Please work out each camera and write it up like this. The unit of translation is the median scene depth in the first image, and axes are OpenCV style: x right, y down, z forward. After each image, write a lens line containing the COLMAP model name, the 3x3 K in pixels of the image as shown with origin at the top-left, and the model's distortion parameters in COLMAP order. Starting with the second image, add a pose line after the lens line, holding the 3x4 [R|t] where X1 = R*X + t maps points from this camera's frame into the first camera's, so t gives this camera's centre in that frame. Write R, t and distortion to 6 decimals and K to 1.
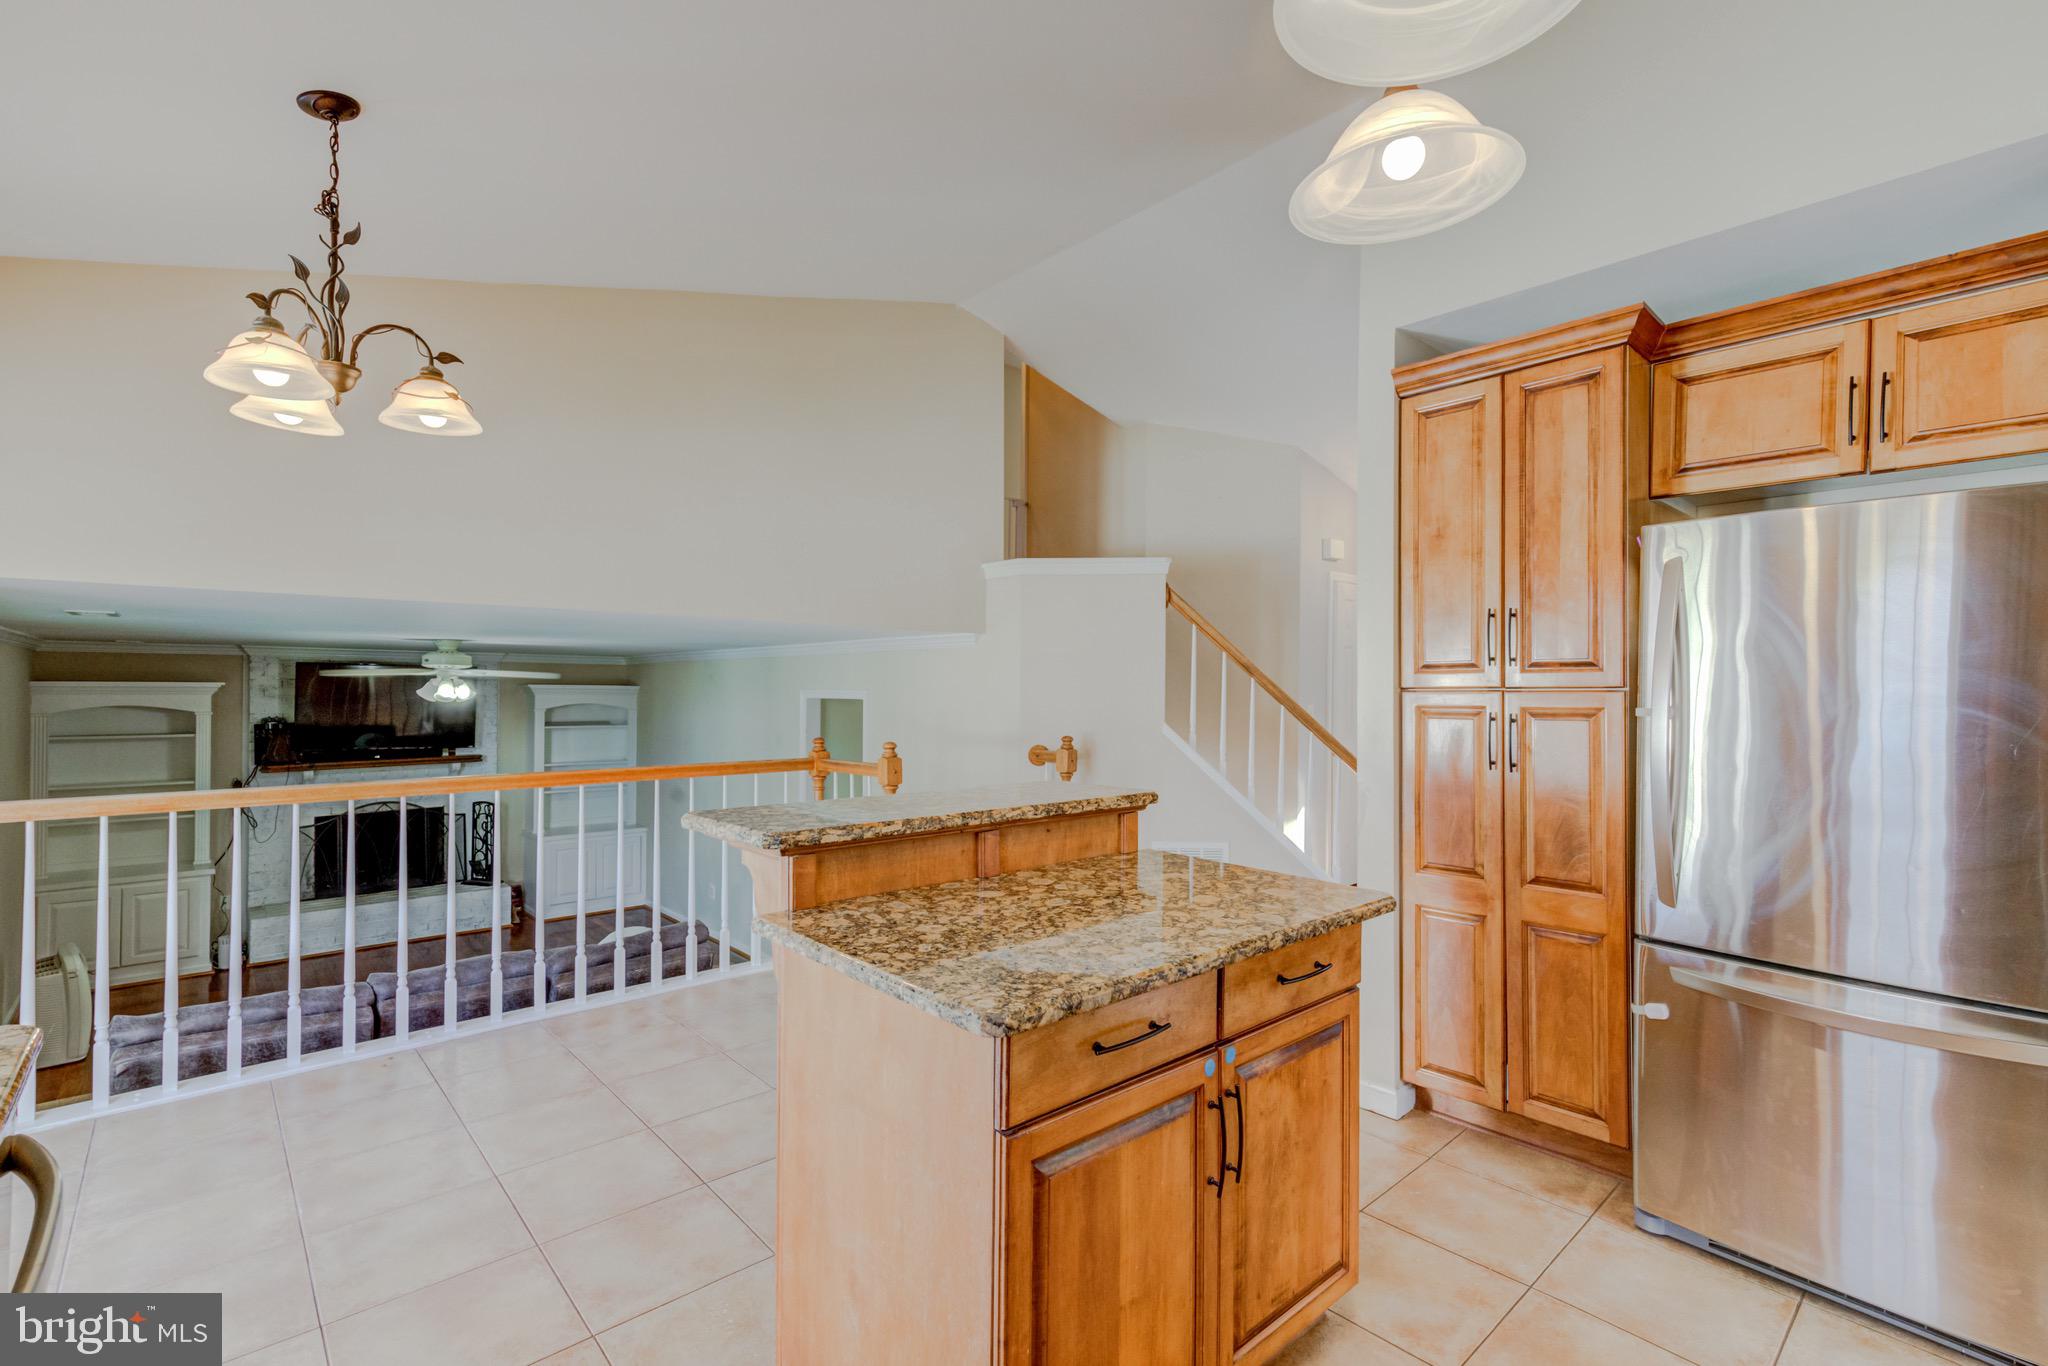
lens RADIAL K [[949.4, 0, 1032.5], [0, 949.4, 681.5], [0, 0, 1]] dist [0.016457, 0.001815]
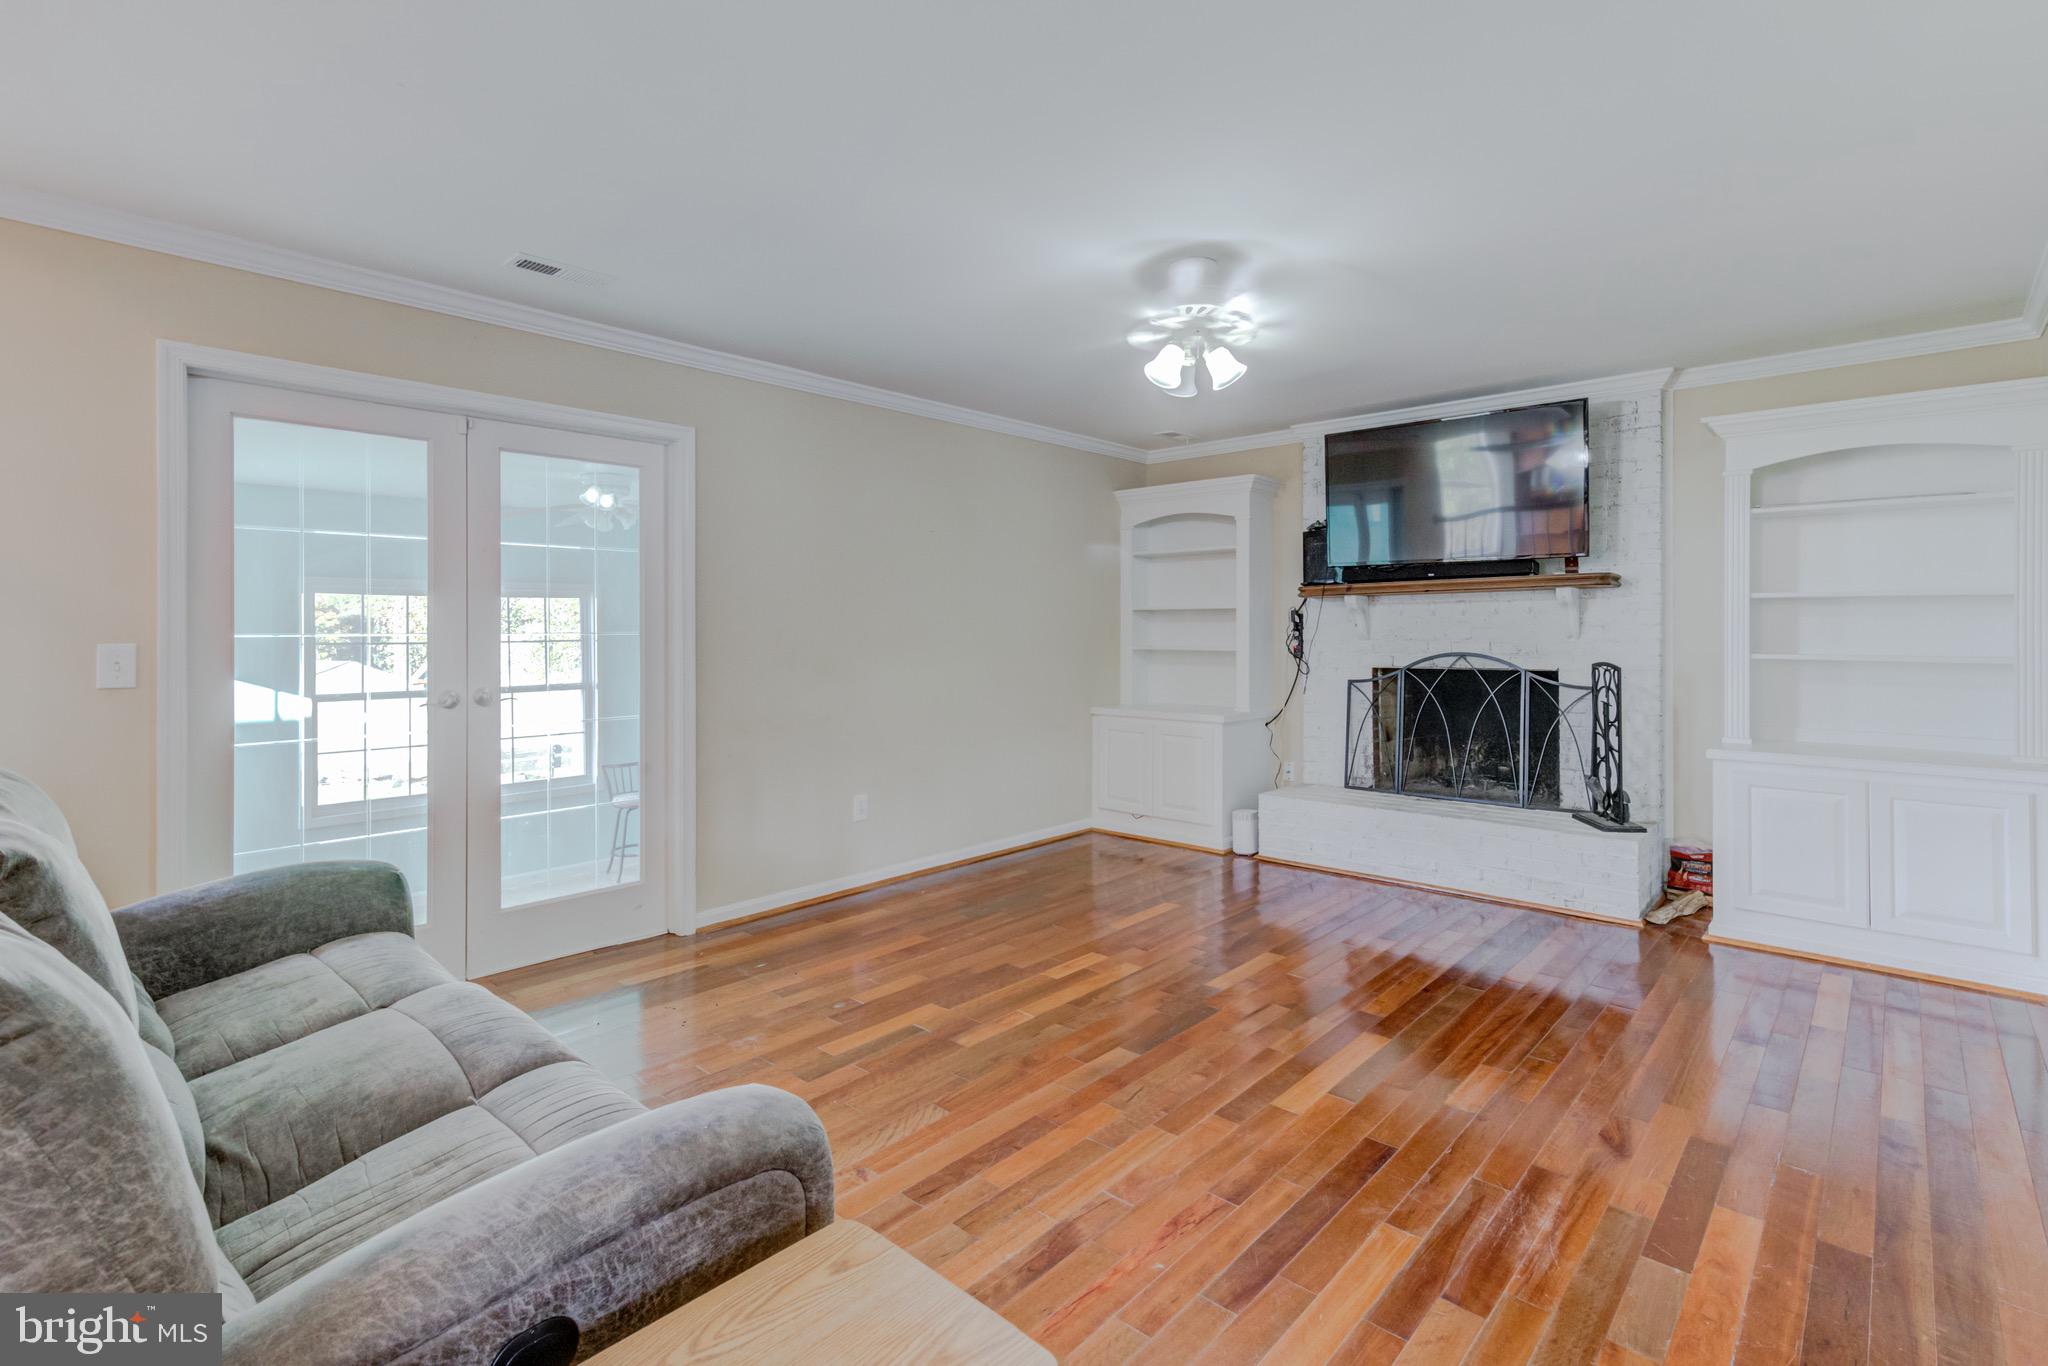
lens RADIAL K [[949.4, 0, 1071.6], [0, 949.4, 635.3], [0, 0, 1]] dist [0.016457, 0.001815]
pose [[0.108984, 0.001946, -0.994042, -0.107867], [0.001753, 0.999996, 0.002150, 0.109286], [0.994042, -0.001977, 0.108980, 0.668816]]
